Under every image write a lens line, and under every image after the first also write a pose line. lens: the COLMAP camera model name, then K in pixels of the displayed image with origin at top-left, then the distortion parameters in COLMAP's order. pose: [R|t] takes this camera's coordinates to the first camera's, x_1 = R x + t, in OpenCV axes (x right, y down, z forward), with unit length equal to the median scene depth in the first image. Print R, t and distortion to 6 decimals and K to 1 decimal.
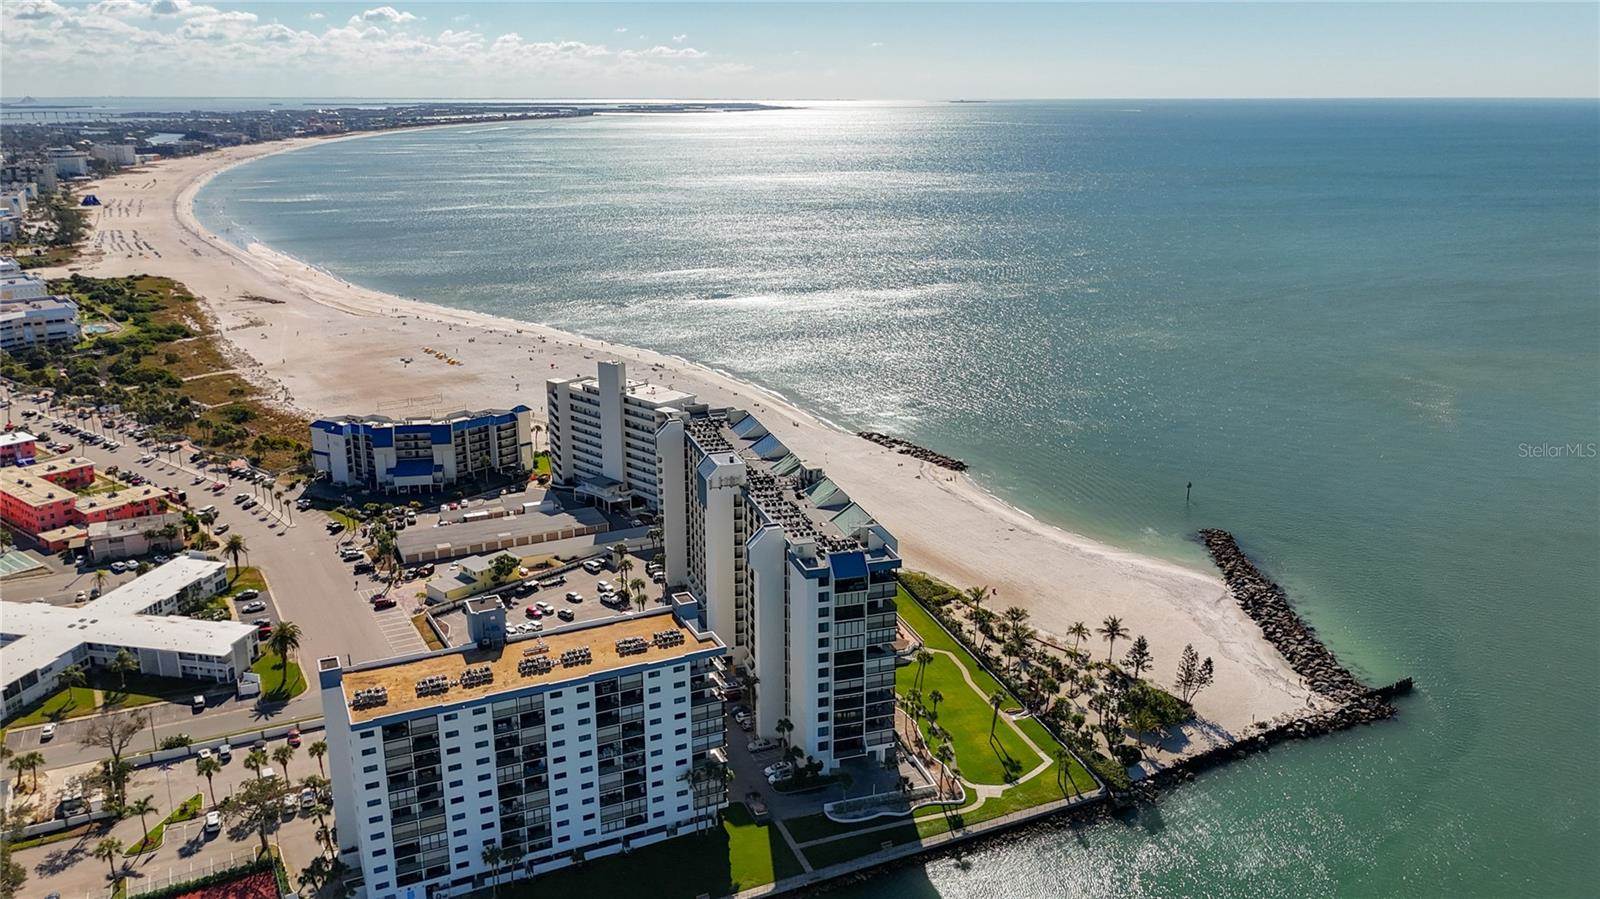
lens RADIAL K [[1224.5, 0, 795.2], [0, 1224.5, 418.7], [0, 0, 1]] dist [0.061173, -0.085574]
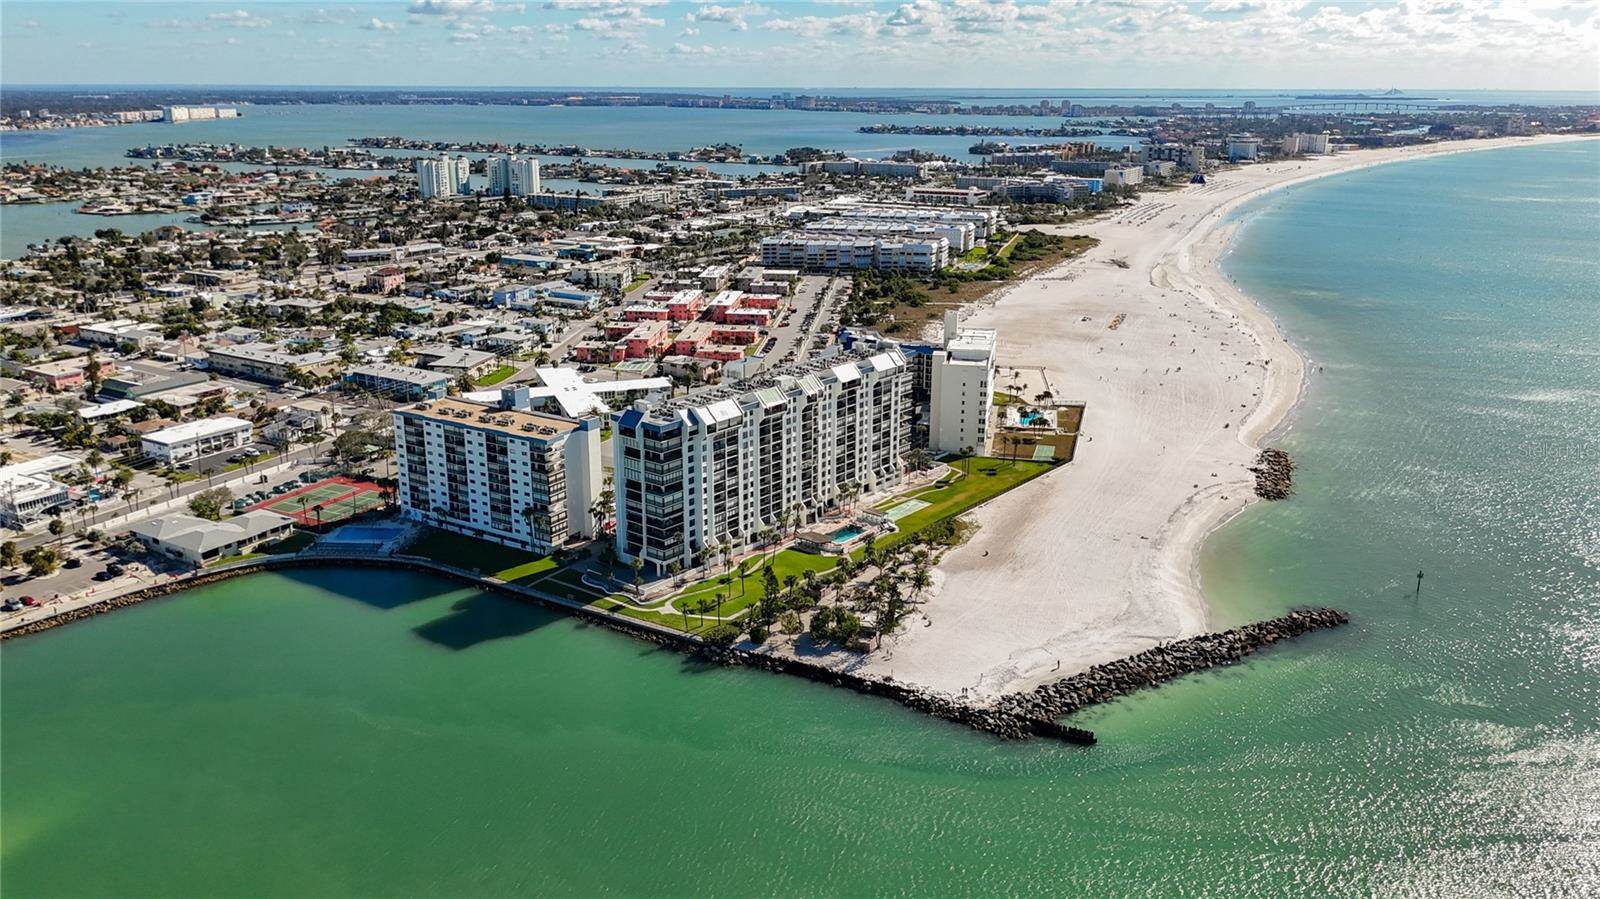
lens RADIAL K [[1226.2, 0, 797.6], [0, 1226.2, 444.1], [0, 0, 1]] dist [0.068206, -0.107688]
pose [[0.543191, 0.240103, -0.804545, 1.273842], [-0.220784, 0.965362, 0.139033, -0.090946], [0.810060, 0.102109, 0.577387, 0.323108]]
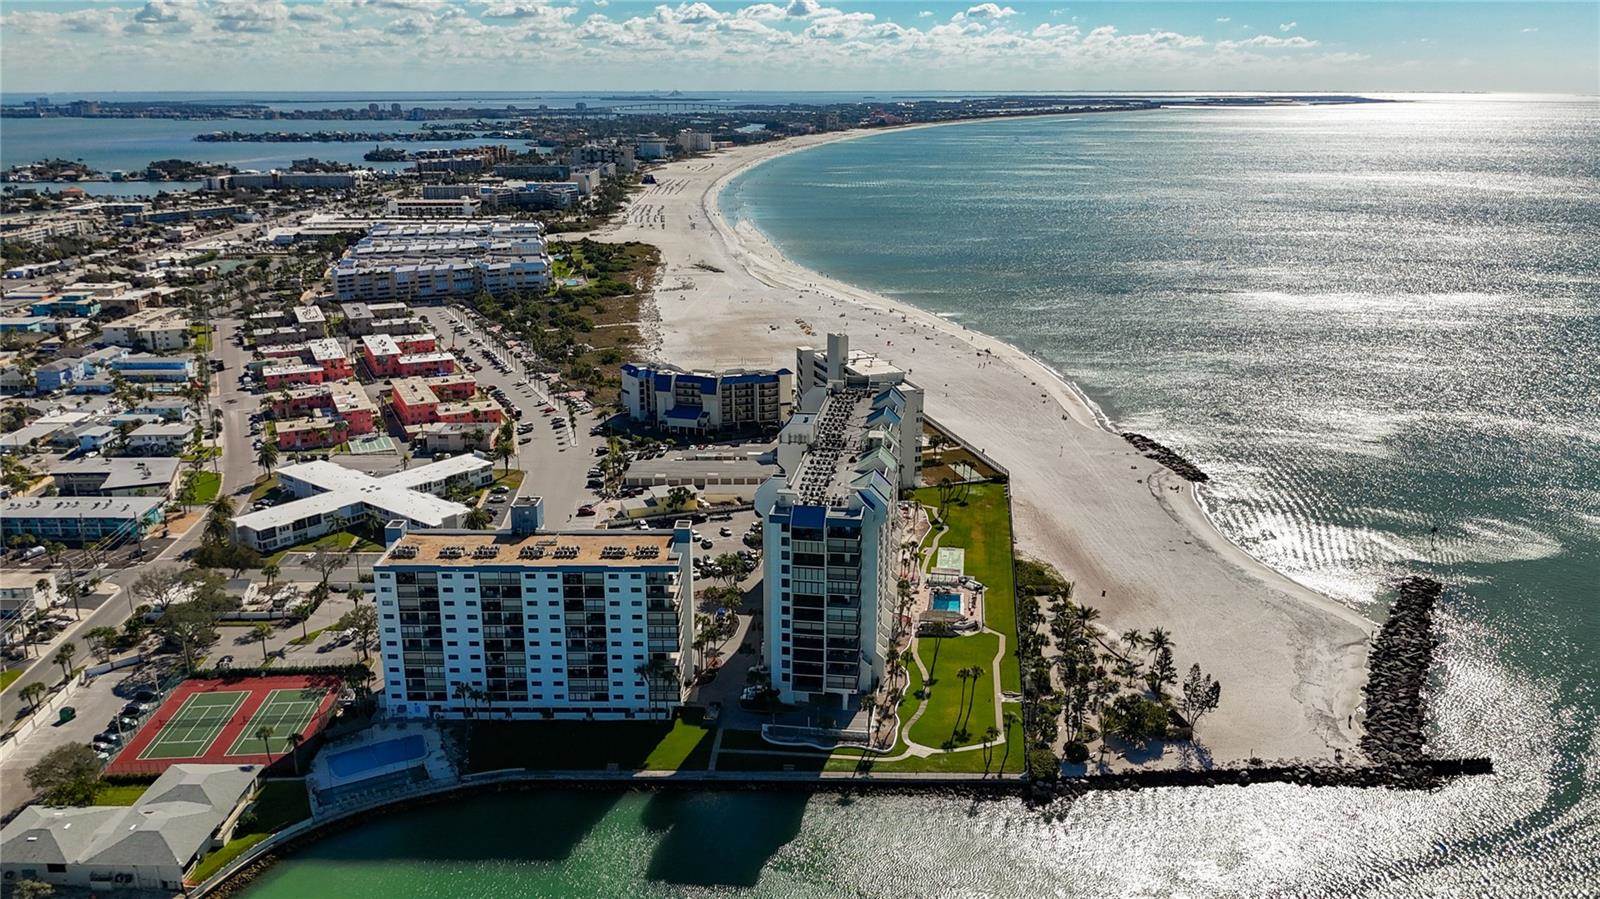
lens RADIAL K [[1230.7, 0, 794.1], [0, 1230.7, 424.1], [0, 0, 1]] dist [0.057353, -0.107171]
pose [[0.897886, 0.116337, -0.424579, 0.477701], [-0.112762, 0.993053, 0.033635, 0.001535], [0.425542, 0.017676, 0.904766, -0.007112]]
